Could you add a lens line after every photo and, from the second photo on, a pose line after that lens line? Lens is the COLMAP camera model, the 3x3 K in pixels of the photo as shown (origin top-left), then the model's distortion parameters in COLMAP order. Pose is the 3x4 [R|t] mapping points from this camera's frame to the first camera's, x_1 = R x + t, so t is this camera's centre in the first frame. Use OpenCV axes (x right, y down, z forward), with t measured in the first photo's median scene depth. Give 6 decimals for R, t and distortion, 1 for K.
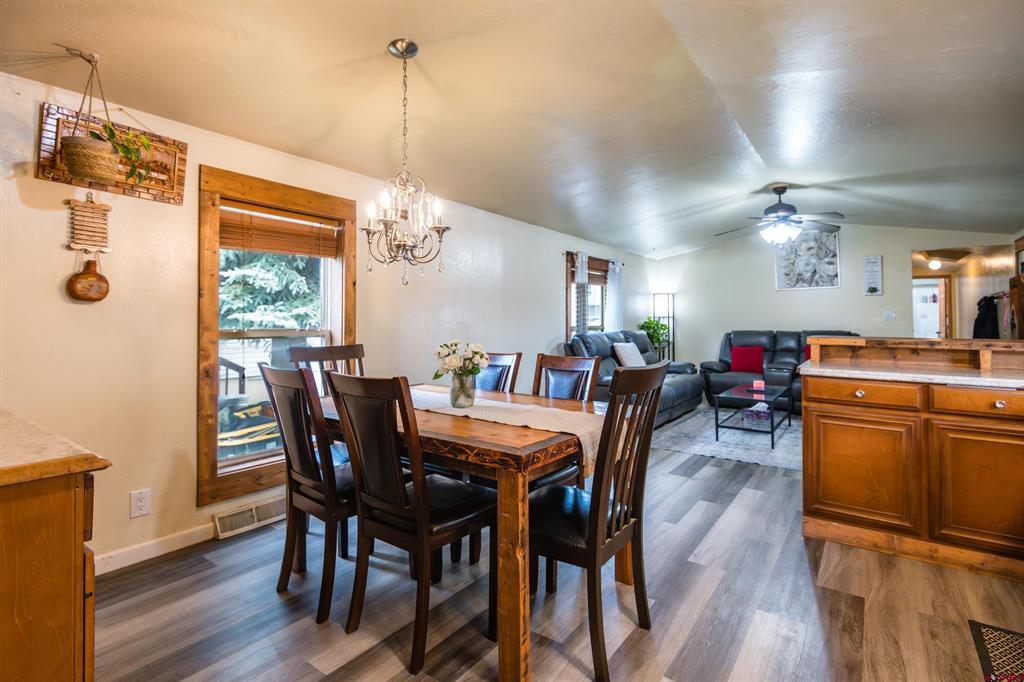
lens RADIAL K [[491.5, 0, 556.8], [0, 491.5, 308.2], [0, 0, 1]] dist [-0.001216, -0.005197]
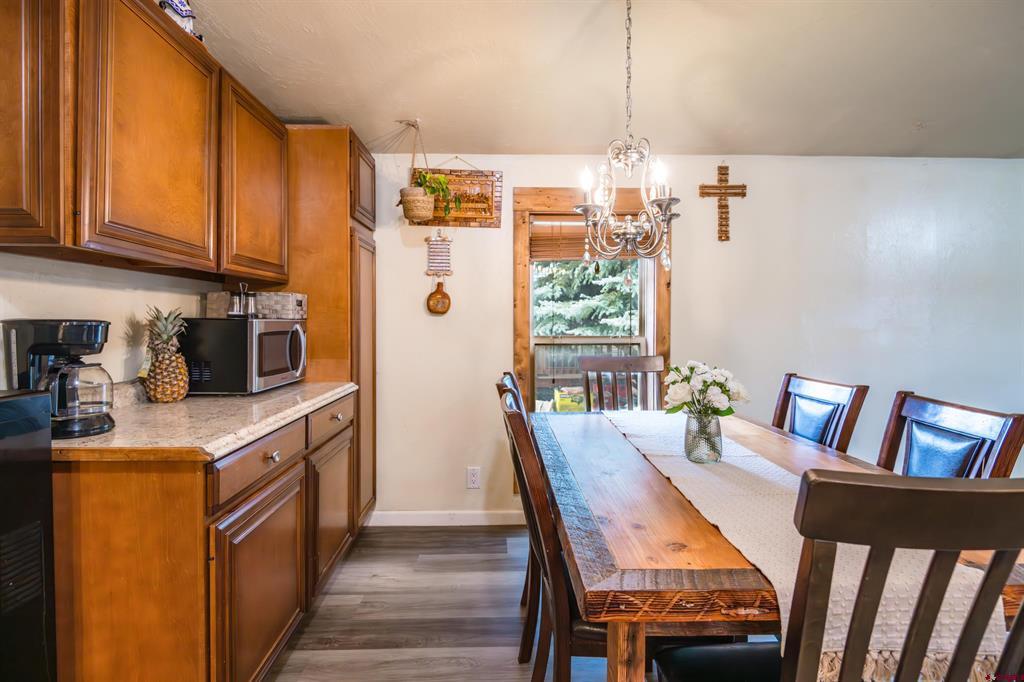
lens RADIAL K [[491.2, 0, 508.3], [0, 491.2, 329.2], [0, 0, 1]] dist [0.000575, -0.000326]
pose [[0.561476, 0.008267, -0.827452, 0.181515], [0.027887, 0.999193, 0.028907, -0.005420], [0.827023, -0.039306, 0.560792, 0.341643]]
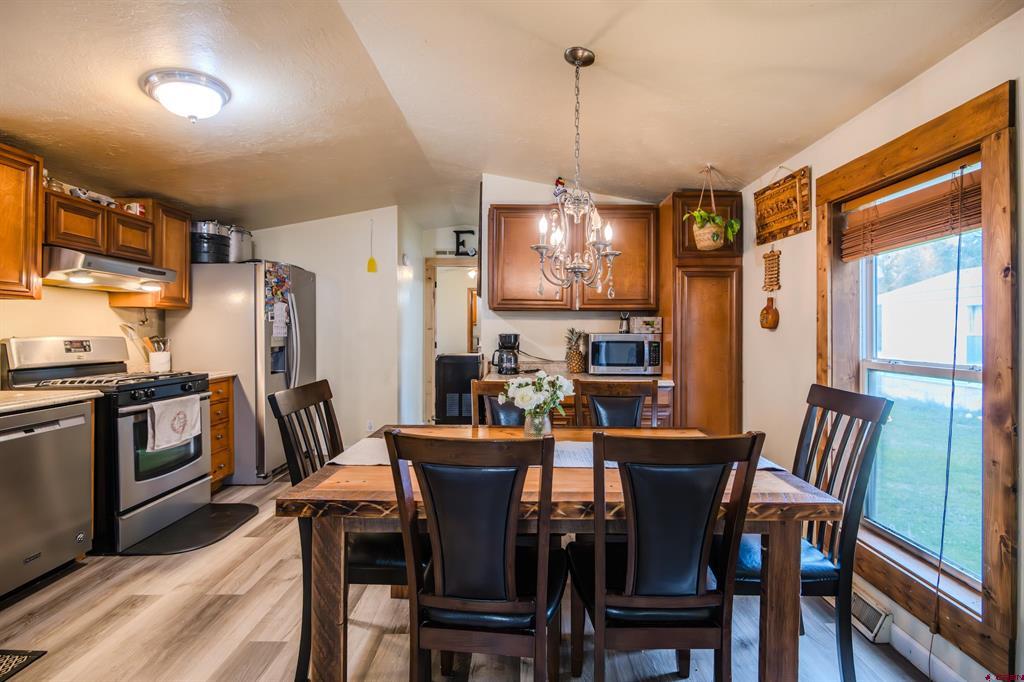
lens RADIAL K [[468.6, 0, 524.7], [0, 468.6, 331.7], [0, 0, 1]] dist [-0.002349, -0.001428]
pose [[-0.837620, -0.004874, -0.546231, 0.214640], [0.008957, 0.999703, -0.022655, 0.011200], [0.546179, -0.023868, -0.837328, 1.376129]]
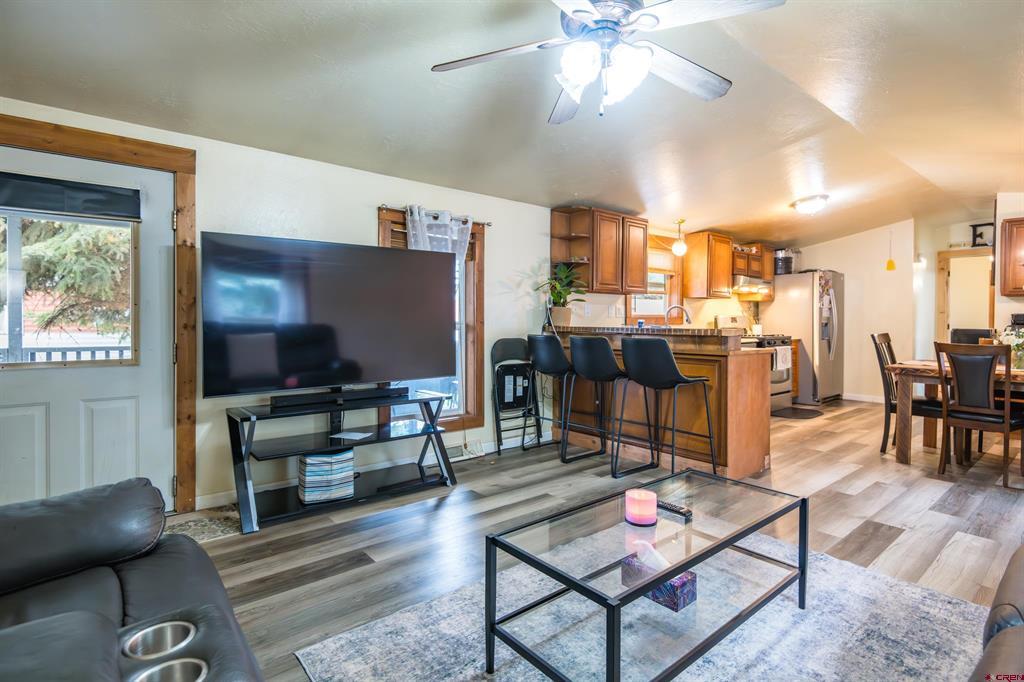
lens RADIAL K [[506.0, 0, 521.5], [0, 506.0, 322.1], [0, 0, 1]] dist [-0.004083, -0.001773]
pose [[-0.954052, -0.011396, 0.299425, 0.747875], [-0.016957, 0.999729, -0.015981, 0.079786], [-0.299162, -0.020324, -0.953986, 2.590407]]
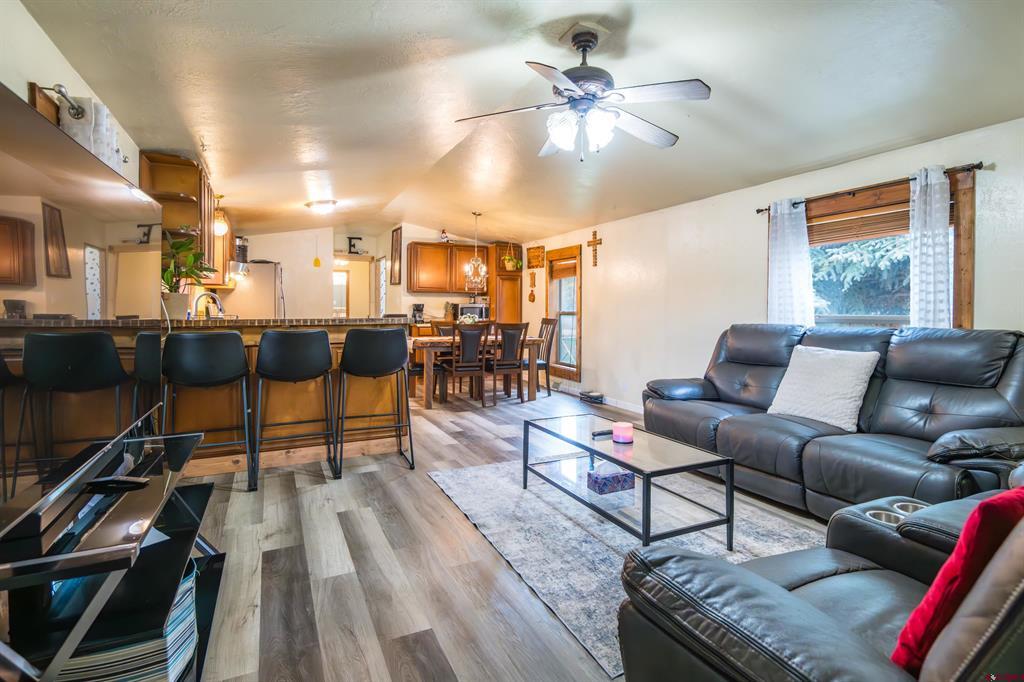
lens RADIAL K [[518.2, 0, 513.6], [0, 518.2, 314.3], [0, 0, 1]] dist [-0.001086, -0.000420]
pose [[-0.529817, 0.004011, -0.848103, 1.770526], [0.016442, 0.999849, -0.005543, 0.071869], [0.847953, -0.016881, -0.529803, 2.289016]]
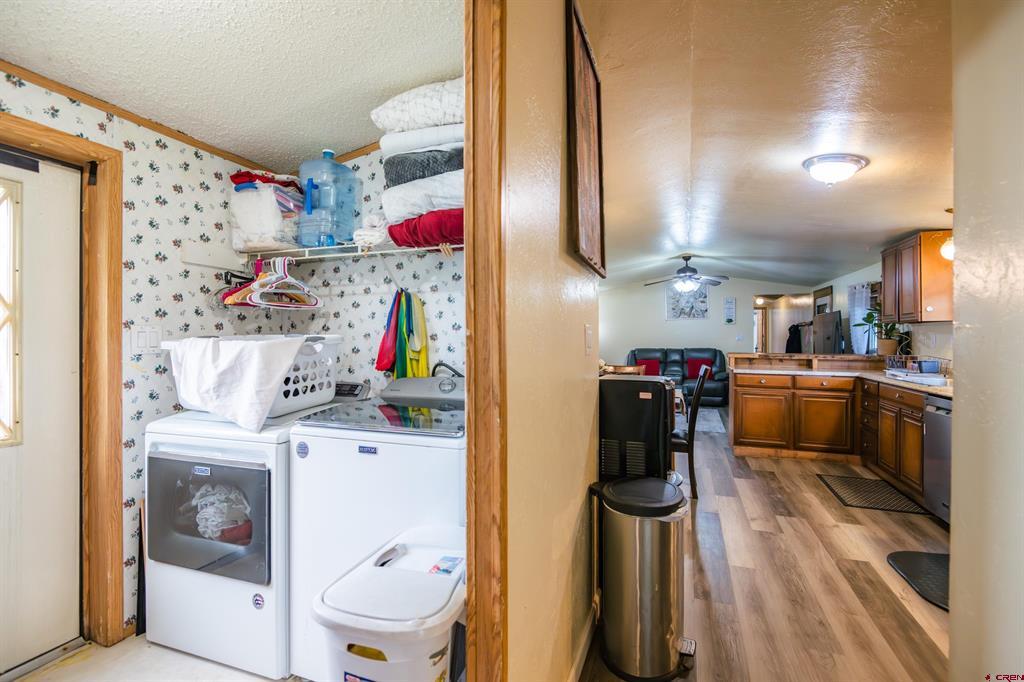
lens RADIAL K [[478.0, 0, 511.7], [0, 478.0, 334.6], [0, 0, 1]] dist [-0.000570, -0.001289]
pose [[0.975012, -0.001485, 0.222148, -0.771535], [-0.002771, 0.999819, 0.018846, -0.049325], [-0.222136, -0.018990, 0.974831, -0.637077]]
